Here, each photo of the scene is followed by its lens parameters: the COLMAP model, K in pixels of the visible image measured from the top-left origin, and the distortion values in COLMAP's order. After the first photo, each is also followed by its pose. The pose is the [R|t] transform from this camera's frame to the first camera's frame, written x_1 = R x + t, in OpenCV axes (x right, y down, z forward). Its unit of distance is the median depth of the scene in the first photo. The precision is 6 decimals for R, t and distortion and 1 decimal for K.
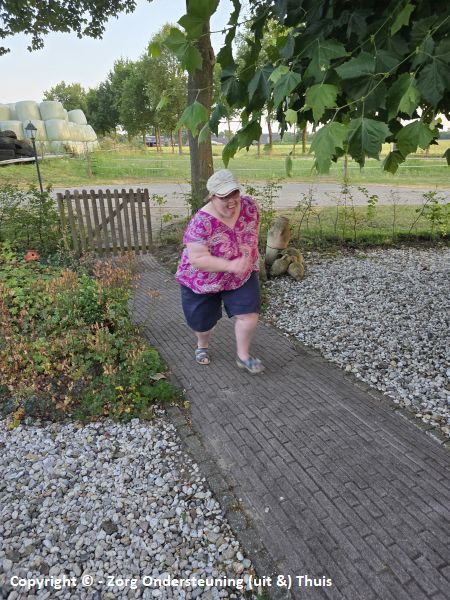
lens RADIAL K [[397.0, 0, 225.0], [0, 397.0, 300.0], [0, 0, 1]] dist [0.046803, -0.036726]
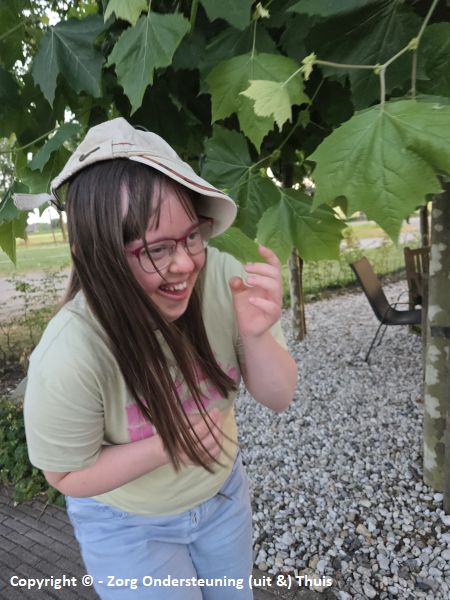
lens RADIAL K [[397.0, 0, 225.0], [0, 397.0, 300.0], [0, 0, 1]] dist [0.046803, -0.036726]
pose [[0.832363, -0.182696, 0.523254, -0.013151], [0.271569, 0.957447, -0.097700, -0.166044], [-0.483138, 0.223422, 0.846558, 0.465892]]
